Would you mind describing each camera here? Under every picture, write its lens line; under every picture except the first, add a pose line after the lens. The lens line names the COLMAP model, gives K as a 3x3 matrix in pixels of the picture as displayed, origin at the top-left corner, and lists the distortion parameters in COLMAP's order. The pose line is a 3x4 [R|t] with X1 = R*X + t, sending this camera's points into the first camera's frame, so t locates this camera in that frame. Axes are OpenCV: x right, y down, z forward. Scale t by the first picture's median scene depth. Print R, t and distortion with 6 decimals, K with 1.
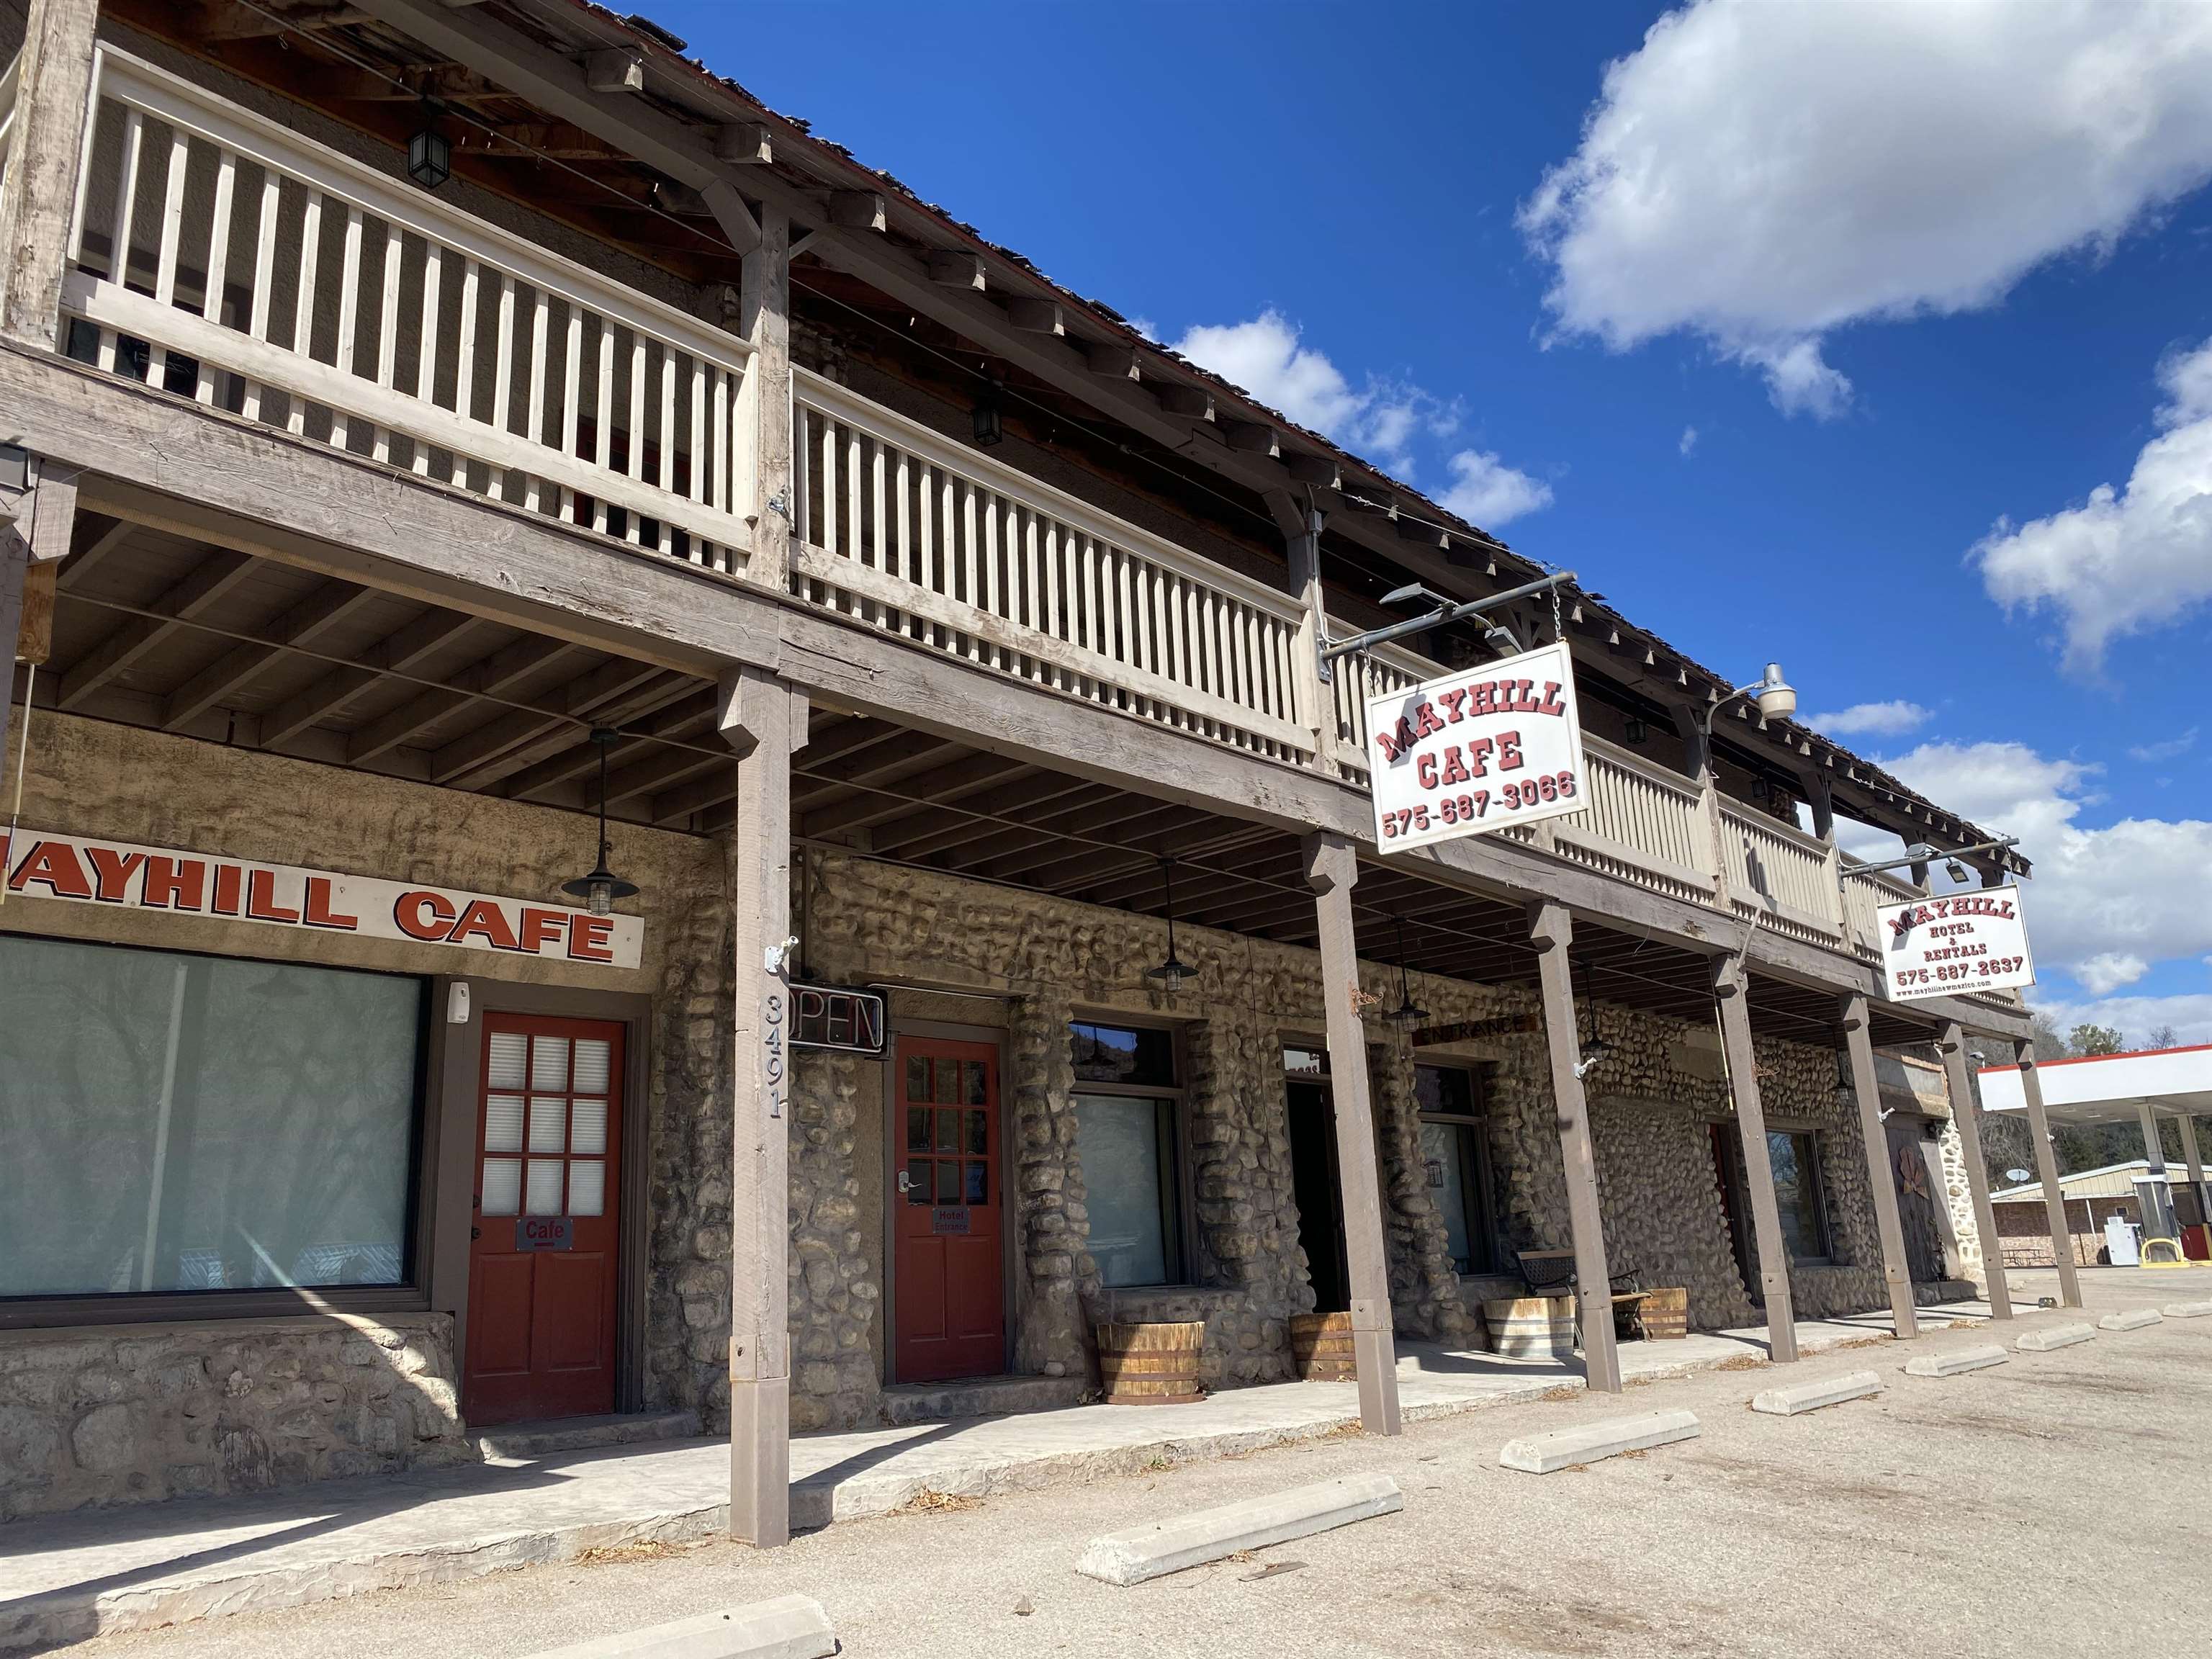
lens RADIAL K [[1609.1, 0, 1106.0], [0, 1609.1, 829.5], [0, 0, 1]] dist [0.002039, -0.003774]
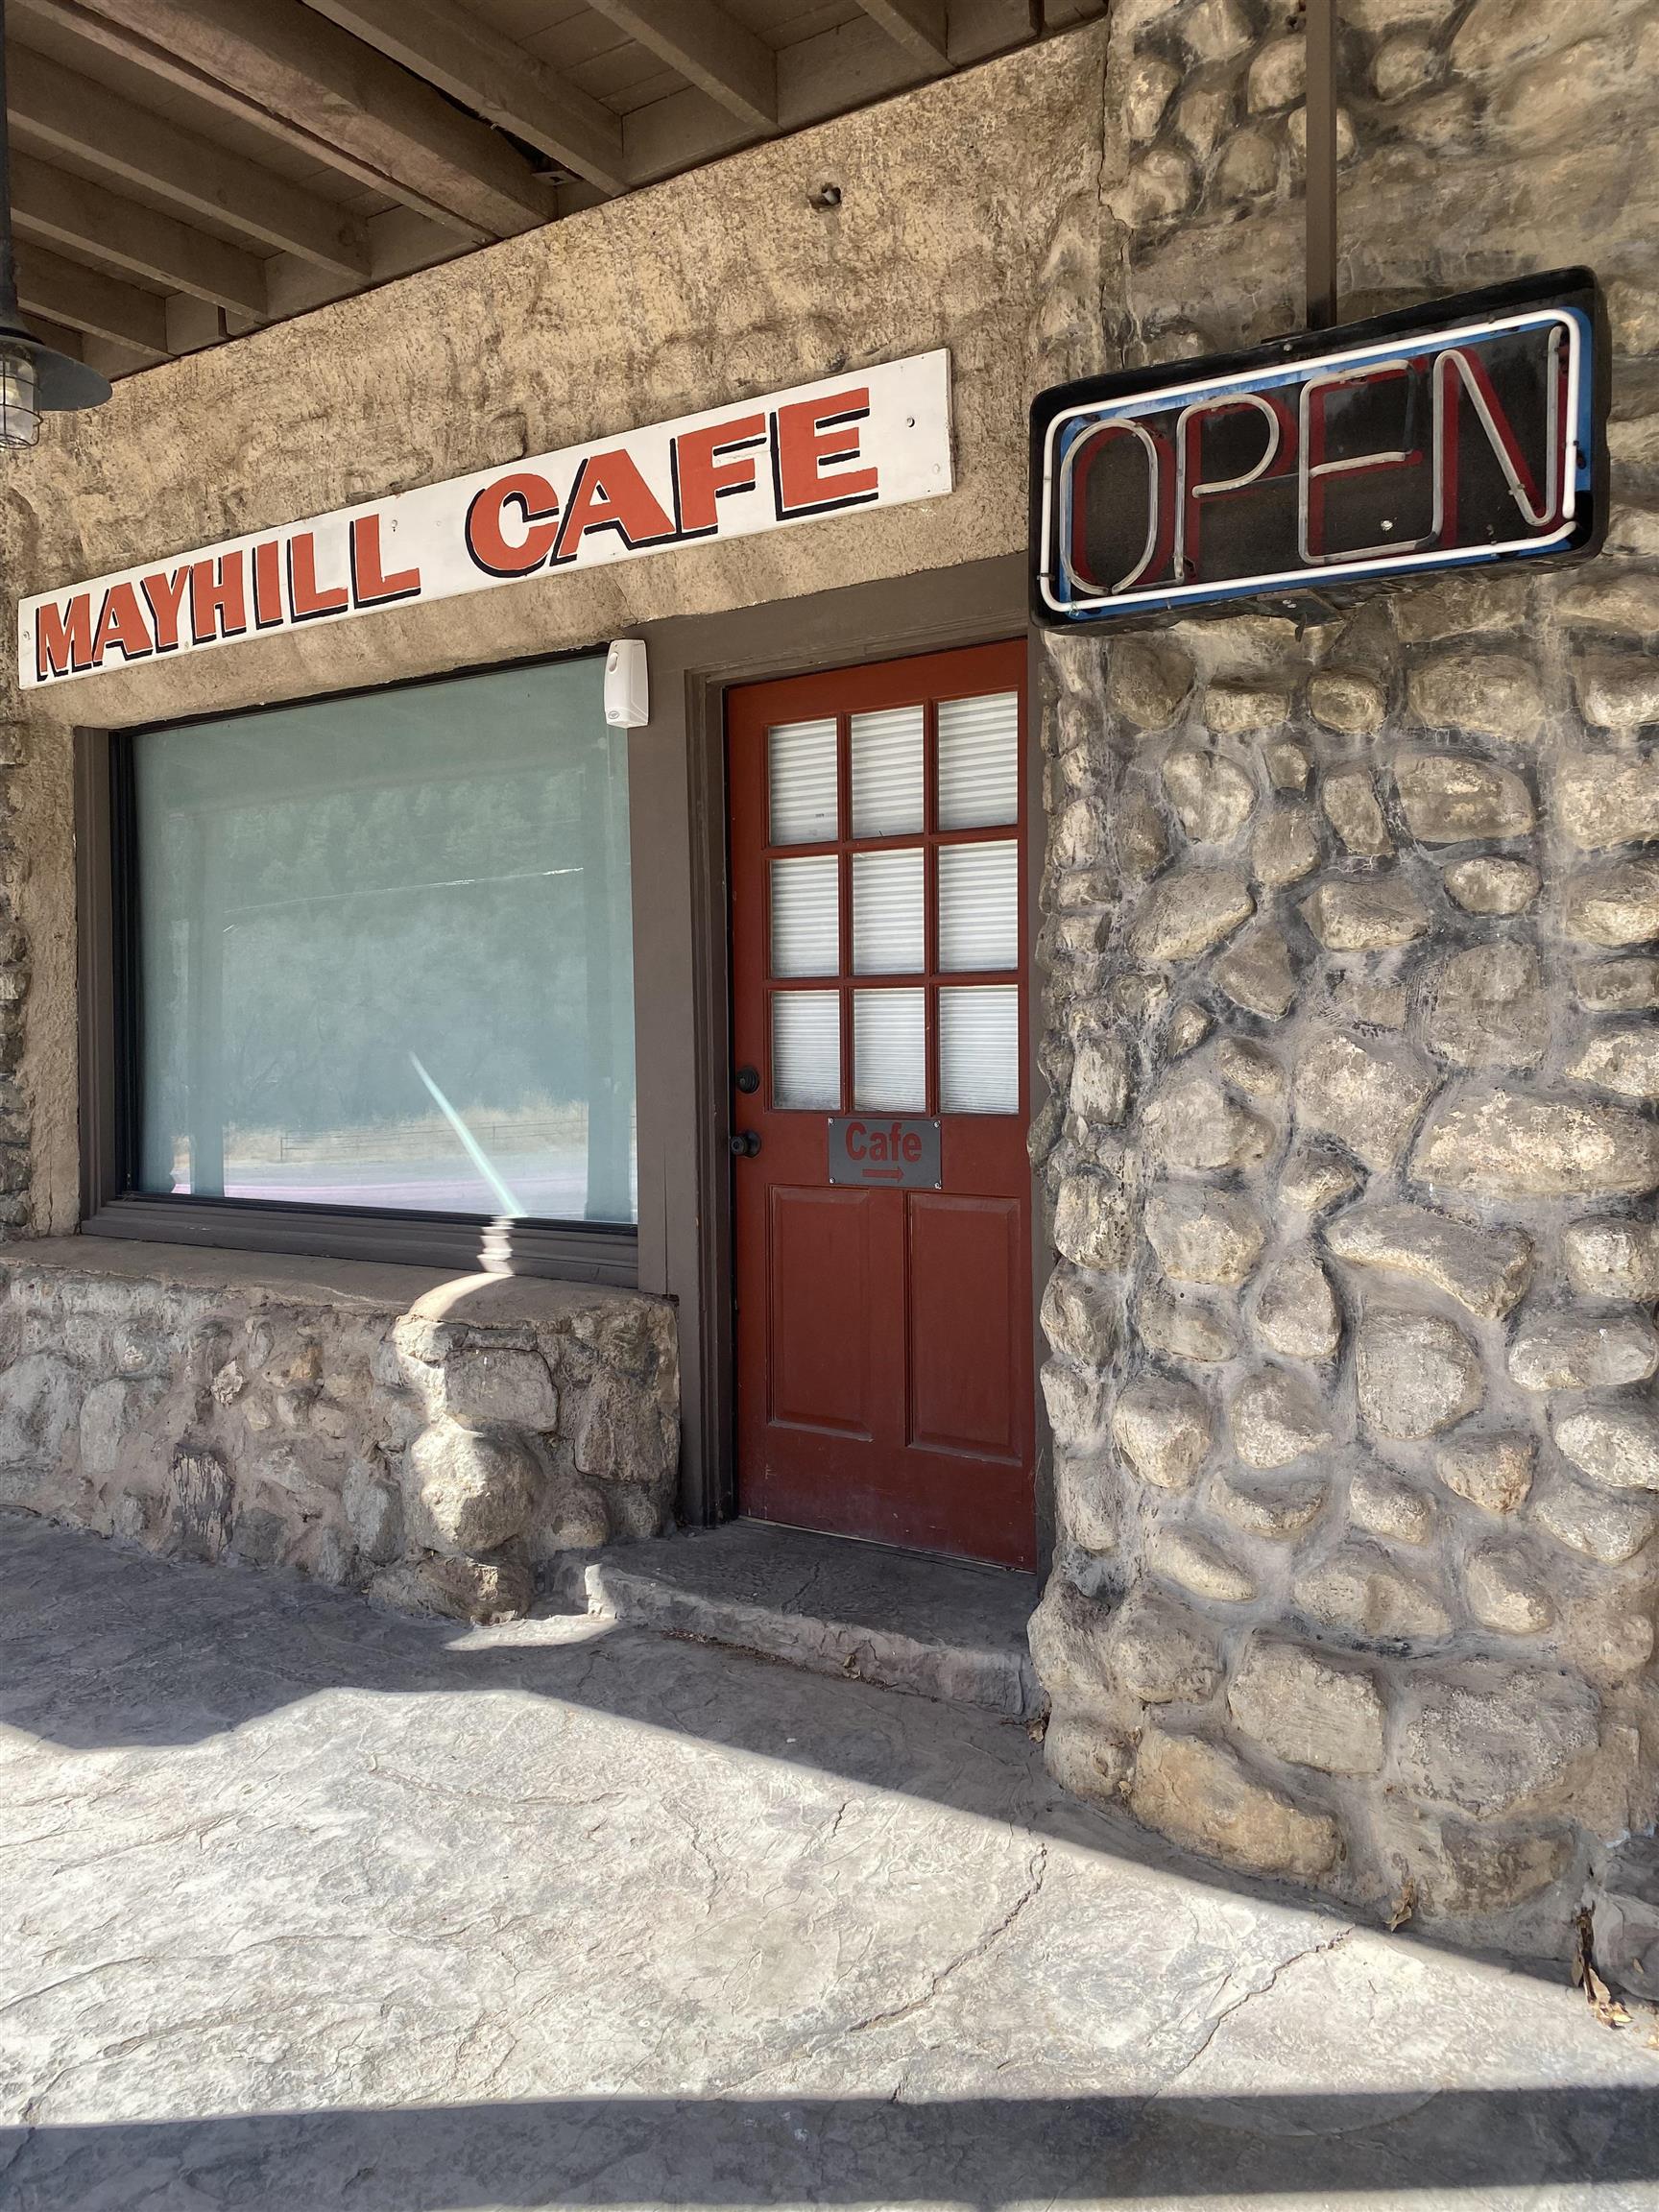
lens RADIAL K [[1609.1, 0, 831.0], [0, 1609.1, 1092.1], [0, 0, 1]] dist [0.002039, -0.003774]
pose [[0.187782, 0.075319, -0.979319, 0.087946], [0.262724, 0.956874, 0.123969, 0.174456], [0.946422, -0.280570, 0.159896, 0.913160]]
